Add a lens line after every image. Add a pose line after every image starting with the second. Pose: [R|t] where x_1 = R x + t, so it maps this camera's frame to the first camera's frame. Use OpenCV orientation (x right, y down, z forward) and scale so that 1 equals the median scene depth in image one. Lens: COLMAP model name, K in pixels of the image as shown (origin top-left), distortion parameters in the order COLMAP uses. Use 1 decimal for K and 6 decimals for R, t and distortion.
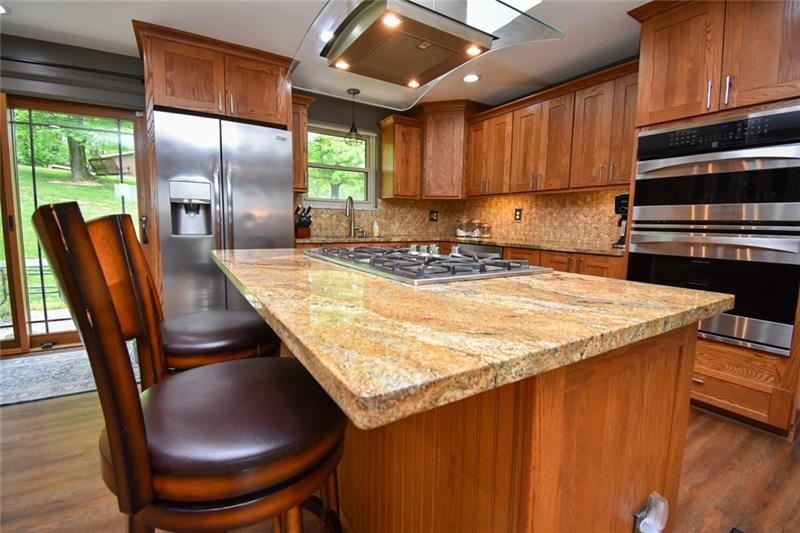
lens RADIAL K [[350.5, 0, 398.1], [0, 350.5, 262.4], [0, 0, 1]] dist [0.002755, -0.011108]
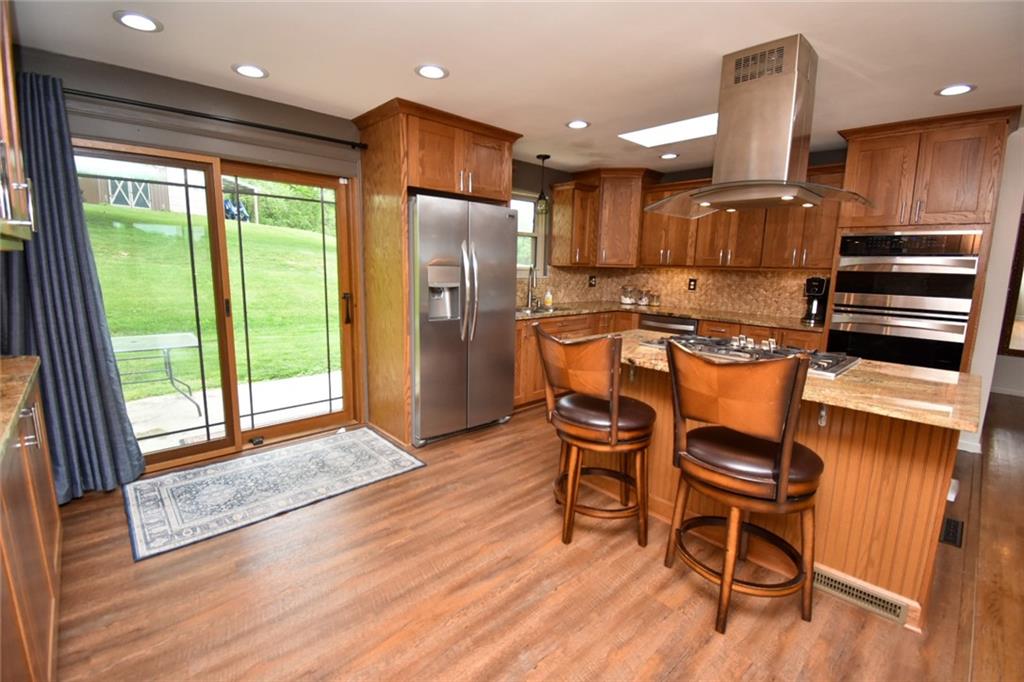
lens RADIAL K [[448.7, 0, 506.2], [0, 448.7, 336.2], [0, 0, 1]] dist [0.002755, -0.011108]
pose [[0.980920, -0.025767, 0.192694, -0.486621], [0.015882, 0.998486, 0.052670, -0.068730], [-0.193760, -0.048605, 0.979844, -0.204081]]
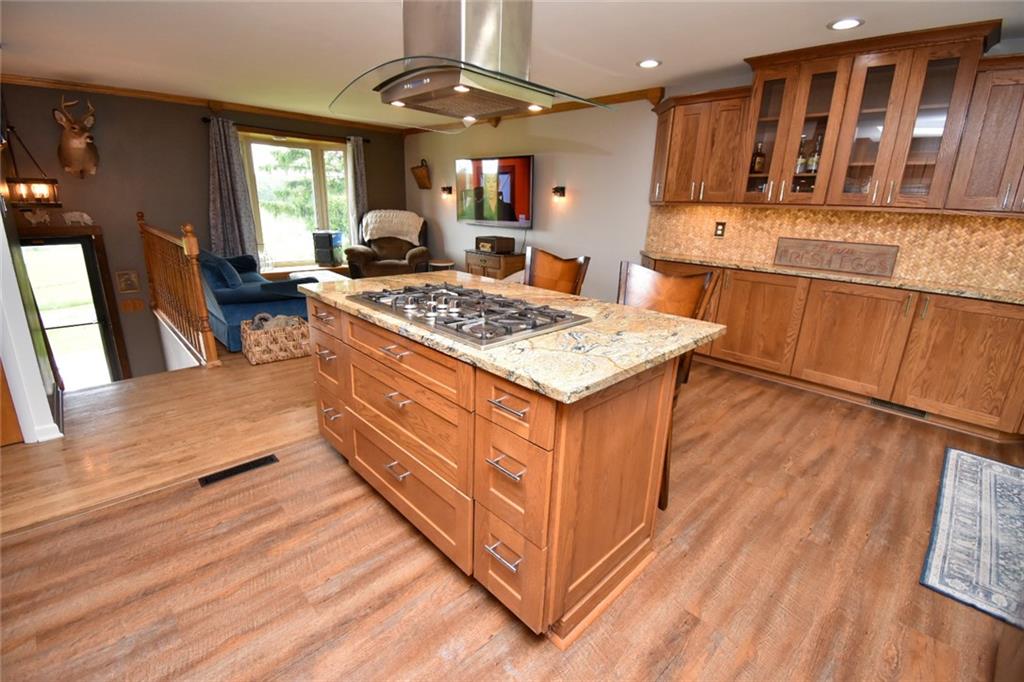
lens RADIAL K [[448.7, 0, 510.4], [0, 448.7, 336.1], [0, 0, 1]] dist [0.002755, -0.011108]
pose [[-0.974802, 0.016963, -0.222425, 0.070178], [-0.071102, 0.921469, 0.381889, -0.181194], [0.211436, 0.388081, -0.897044, 0.910567]]
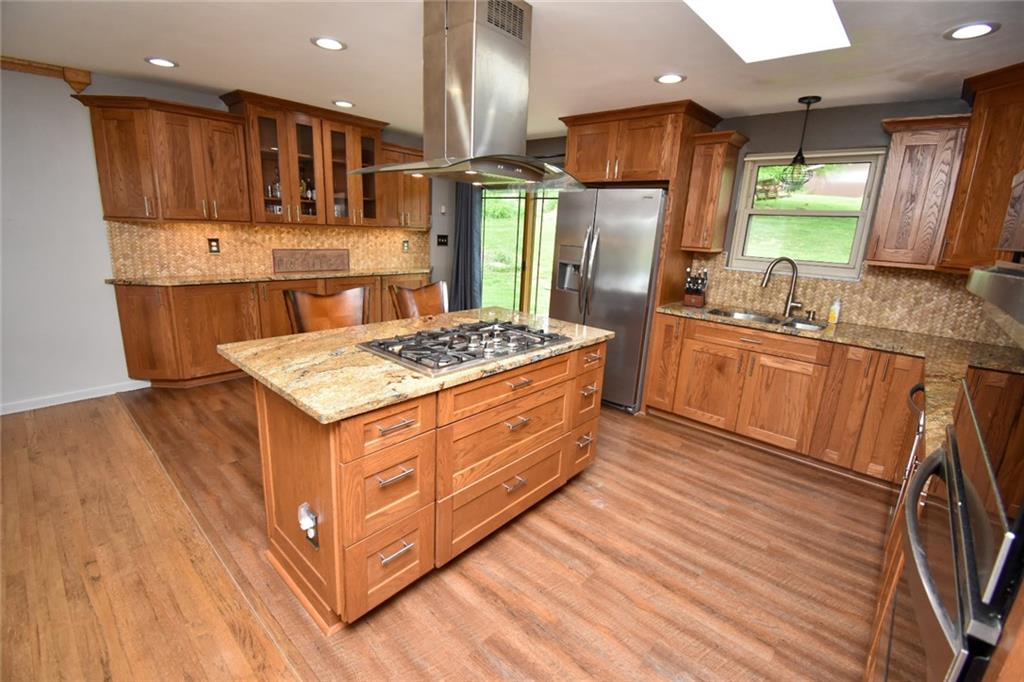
lens RADIAL K [[448.7, 0, 506.8], [0, 448.7, 338.2], [0, 0, 1]] dist [0.002755, -0.011108]
pose [[0.275631, 0.232733, -0.932664, 0.611883], [-0.150467, 0.968734, 0.197266, -0.140587], [0.949414, 0.085963, 0.302032, 0.259490]]
